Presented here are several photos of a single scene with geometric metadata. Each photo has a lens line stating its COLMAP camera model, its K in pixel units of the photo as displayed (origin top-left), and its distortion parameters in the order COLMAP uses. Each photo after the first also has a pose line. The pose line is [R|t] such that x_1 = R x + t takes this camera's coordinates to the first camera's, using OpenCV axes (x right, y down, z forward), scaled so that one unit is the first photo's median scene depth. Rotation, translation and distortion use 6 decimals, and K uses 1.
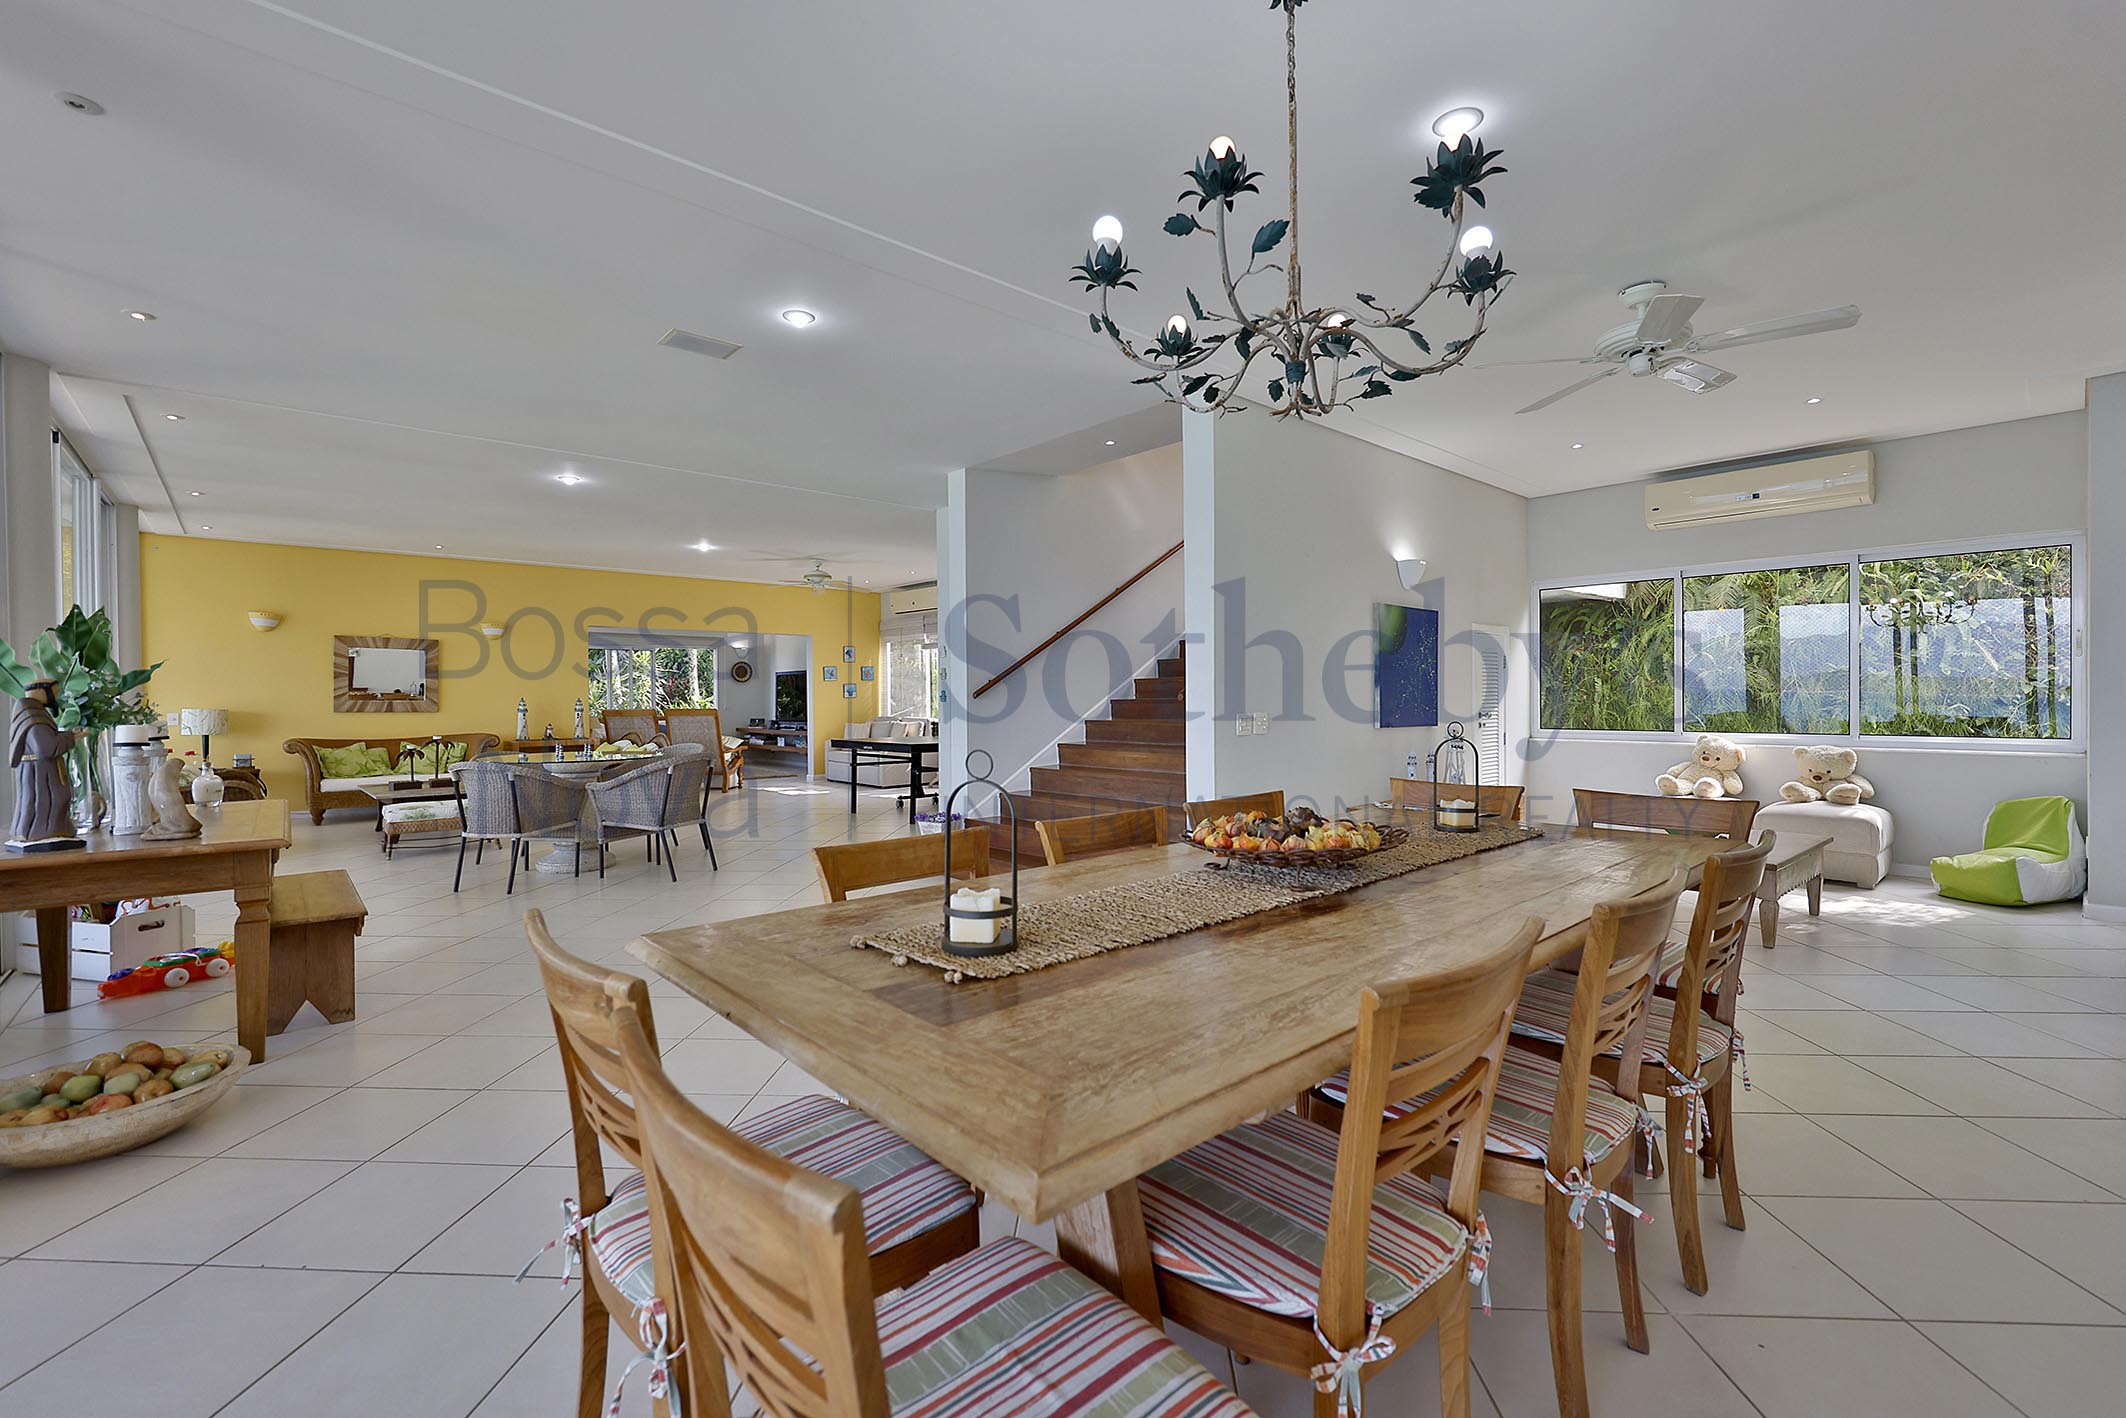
lens RADIAL K [[898.6, 0, 1063.0], [0, 898.6, 709.0], [0, 0, 1]] dist [-0.005483, 0.000086]
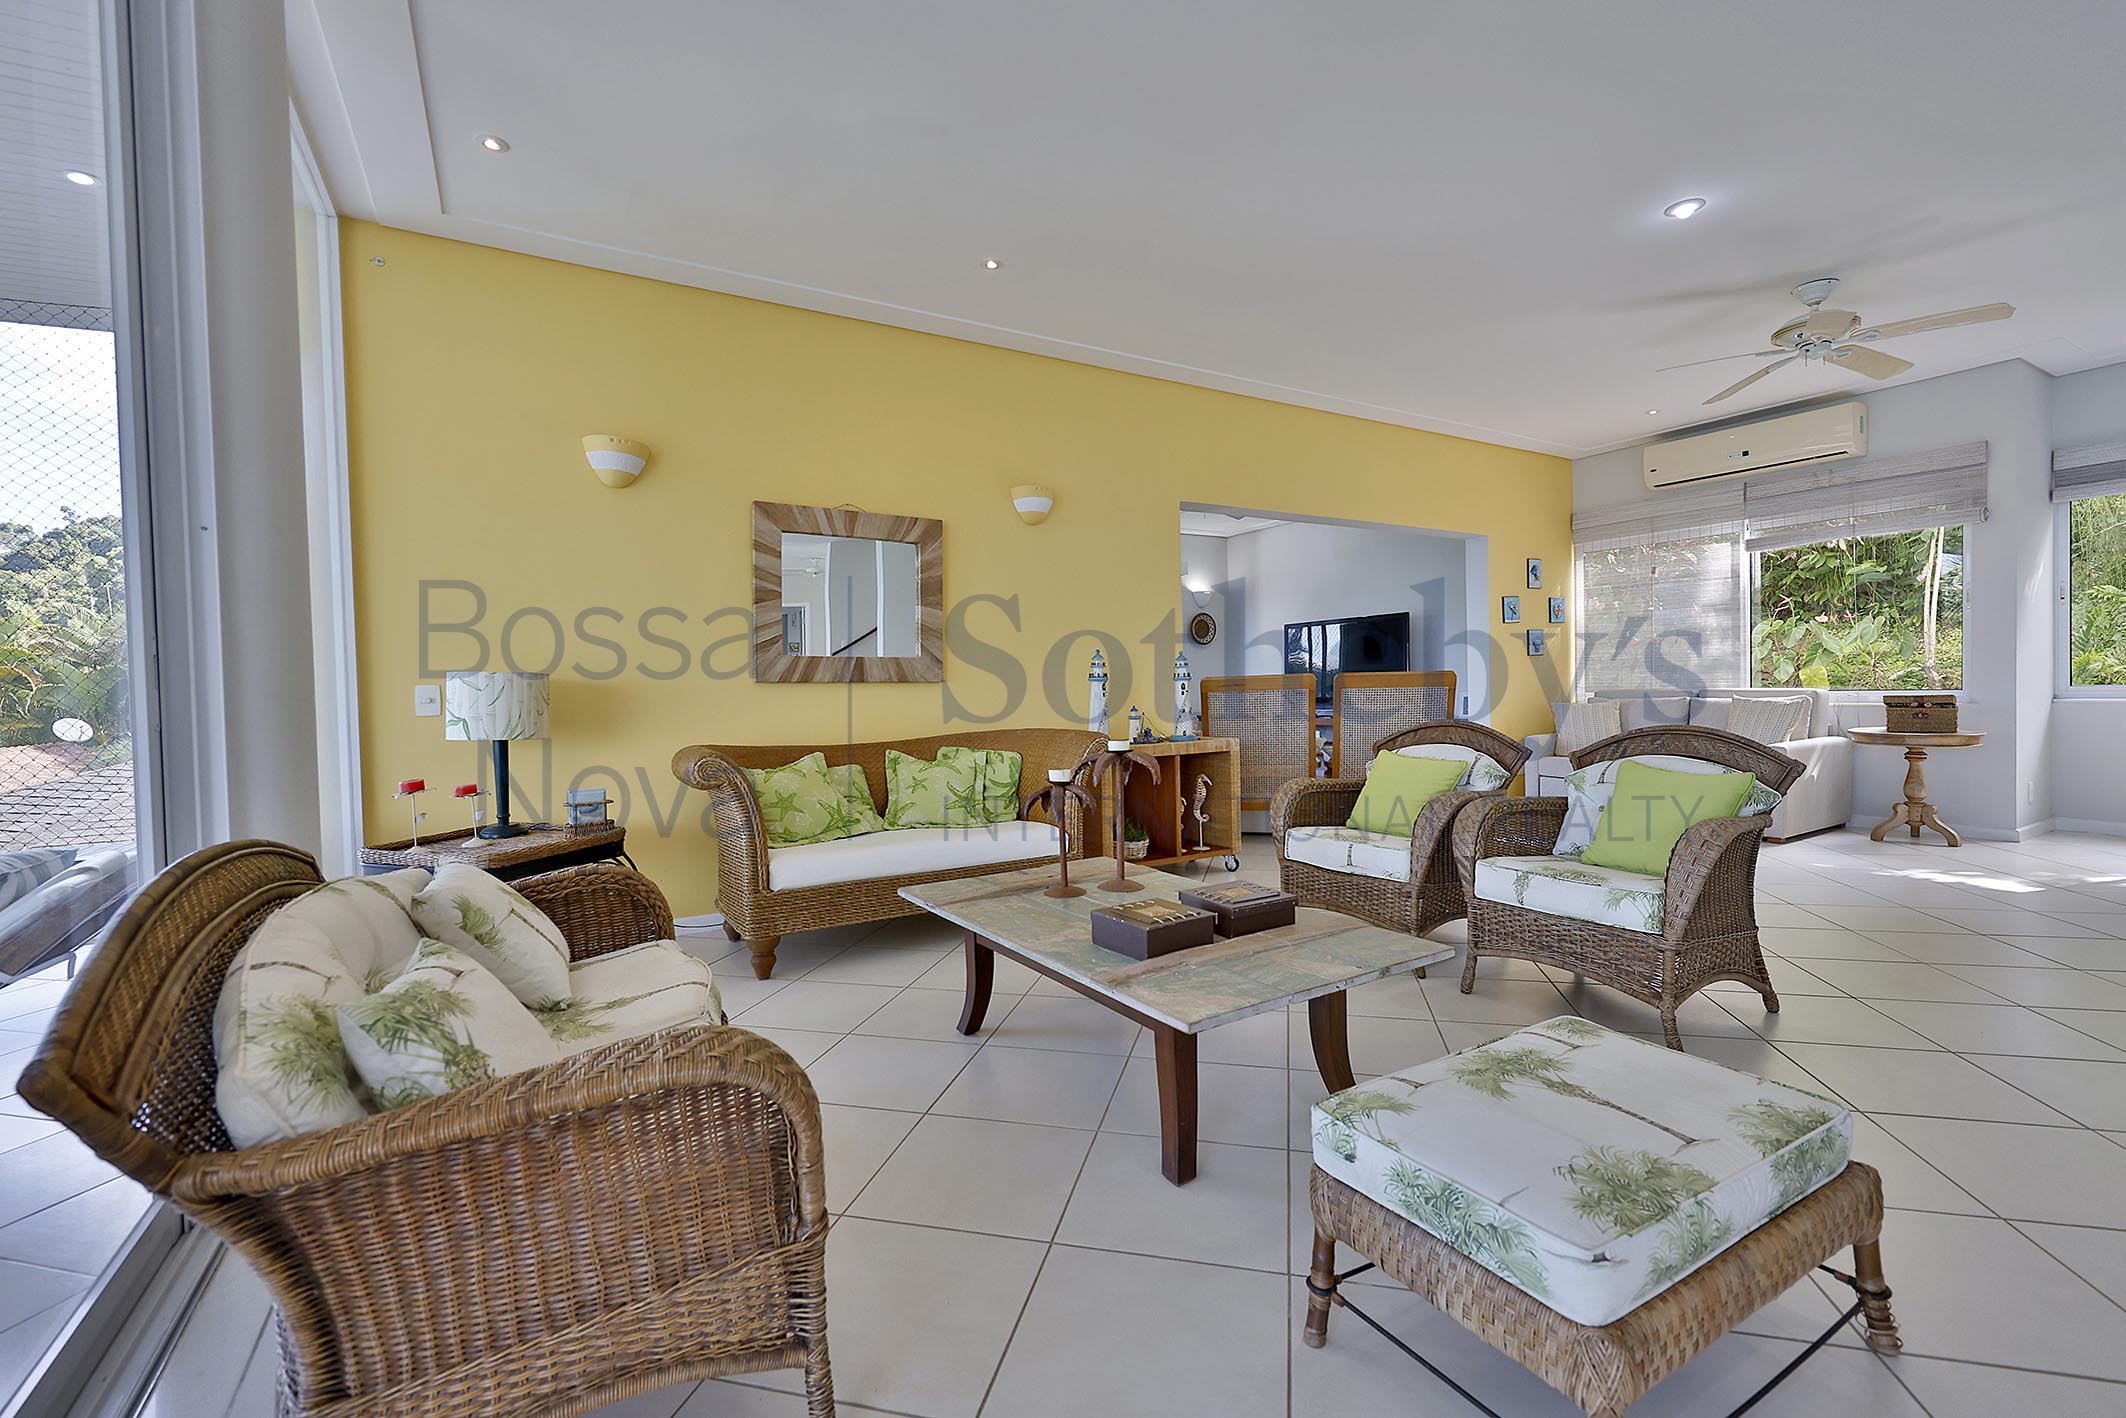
lens RADIAL K [[898.6, 0, 1063.0], [0, 898.6, 709.0], [0, 0, 1]] dist [-0.005483, 0.000086]
pose [[0.983269, -0.010039, -0.181884, -0.615759], [0.012570, 0.999840, 0.012763, 0.013078], [0.181727, -0.014836, 0.983237, 0.628941]]
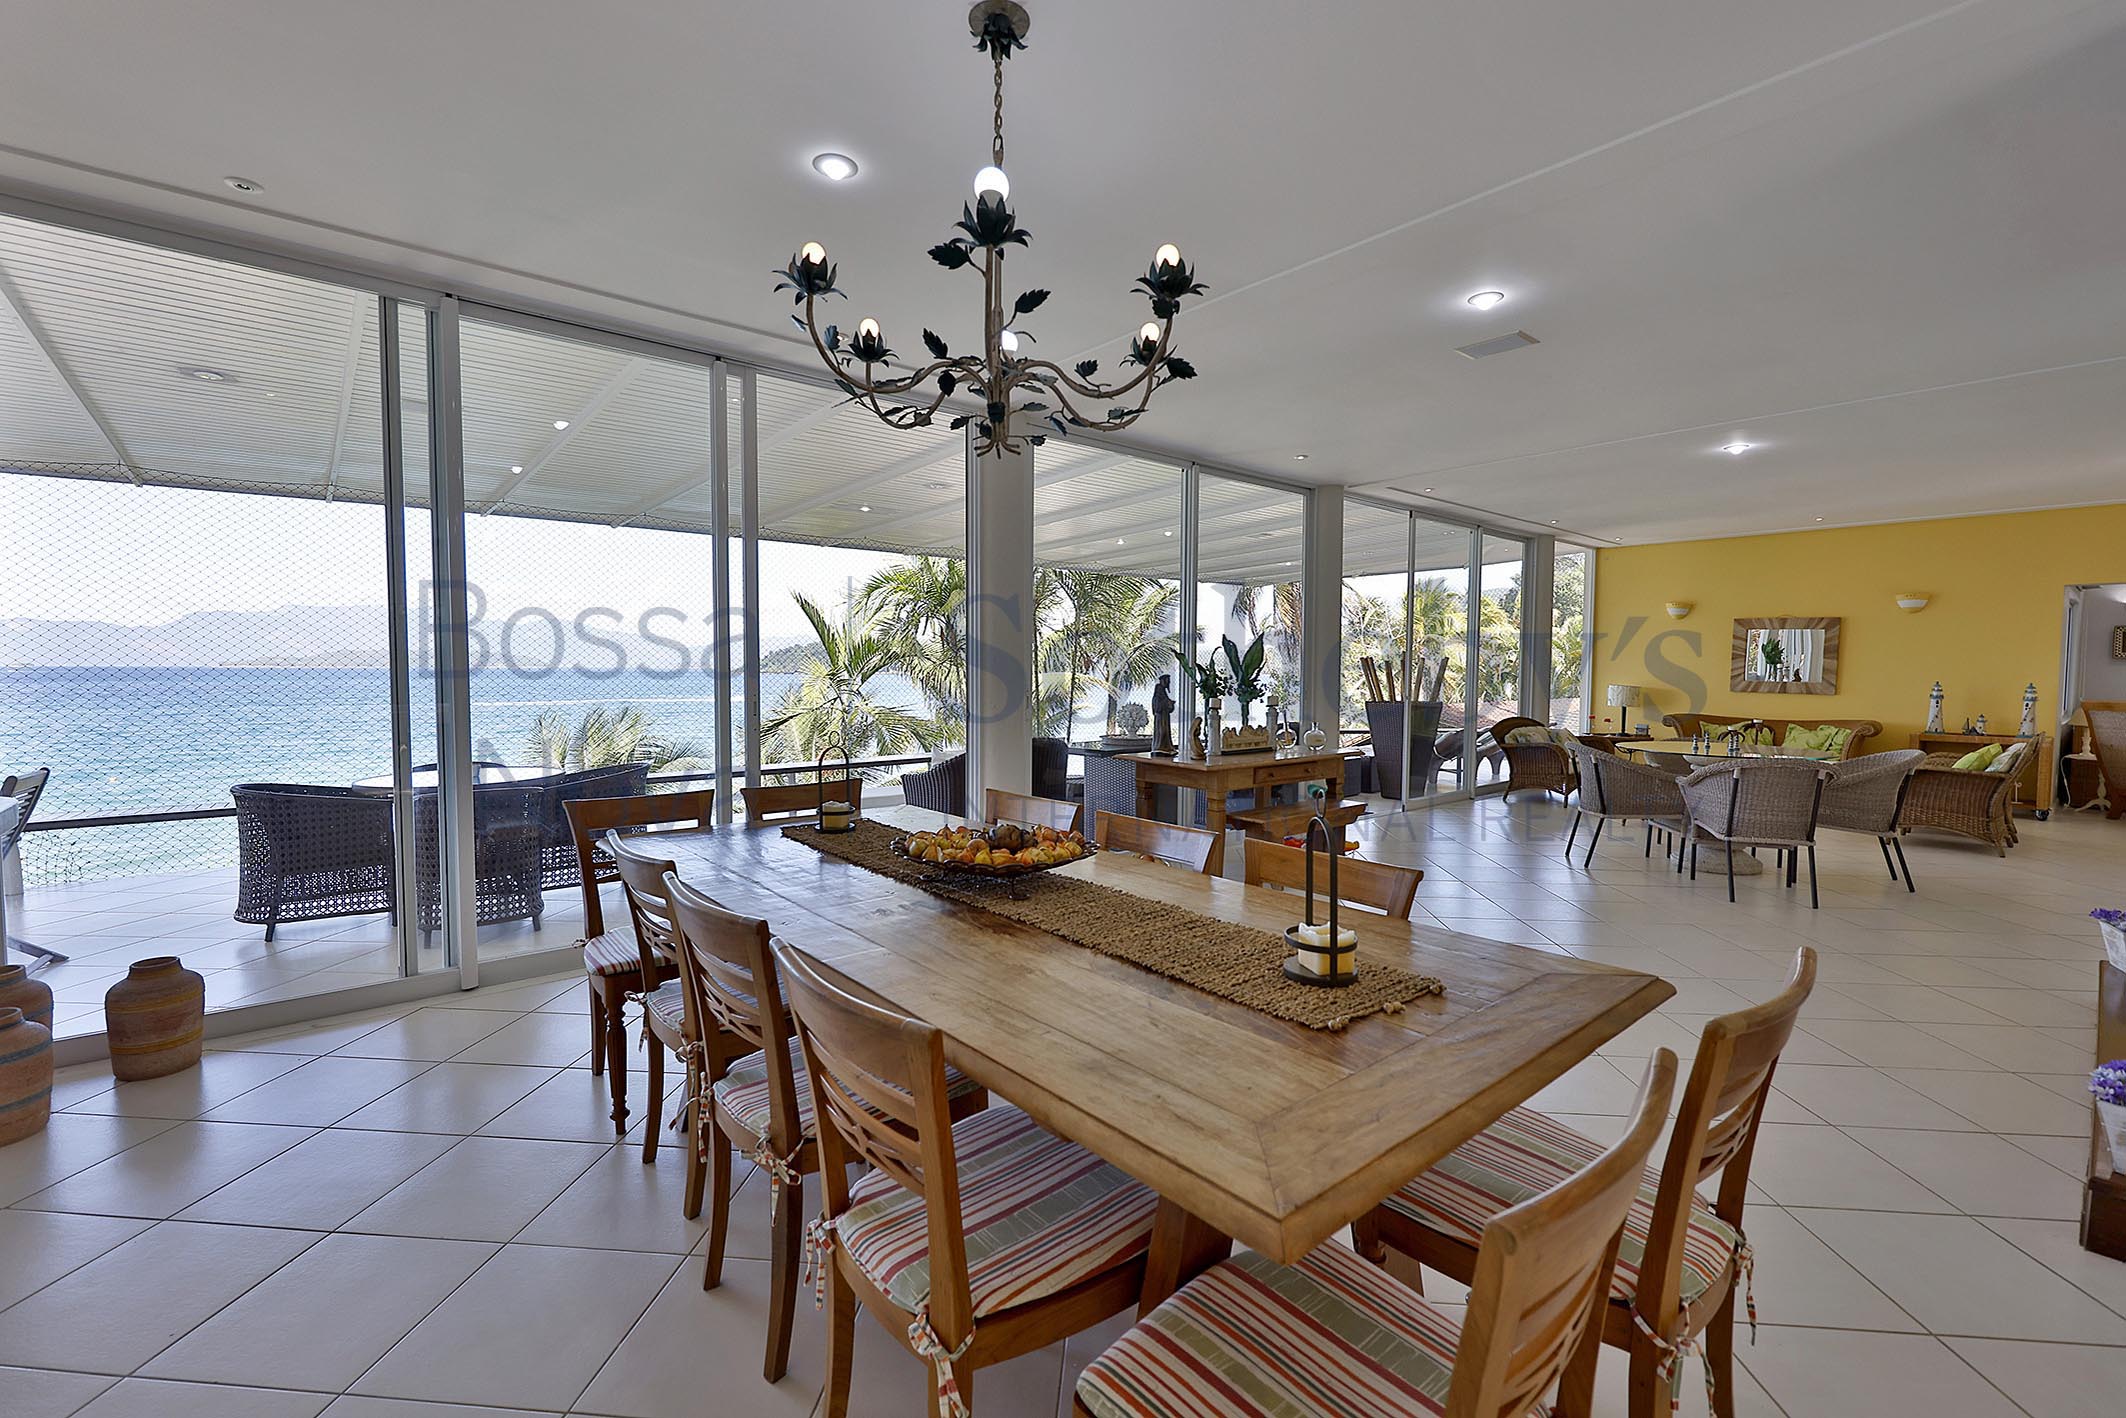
lens RADIAL K [[913.9, 0, 1069.6], [0, 913.9, 712.9], [0, 0, 1]] dist [-0.001641, 0.000174]
pose [[-0.016763, 0.057419, -0.998209, 0.295380], [-0.020624, 0.998117, 0.057760, -0.018110], [0.999647, 0.021556, -0.015548, 0.242071]]
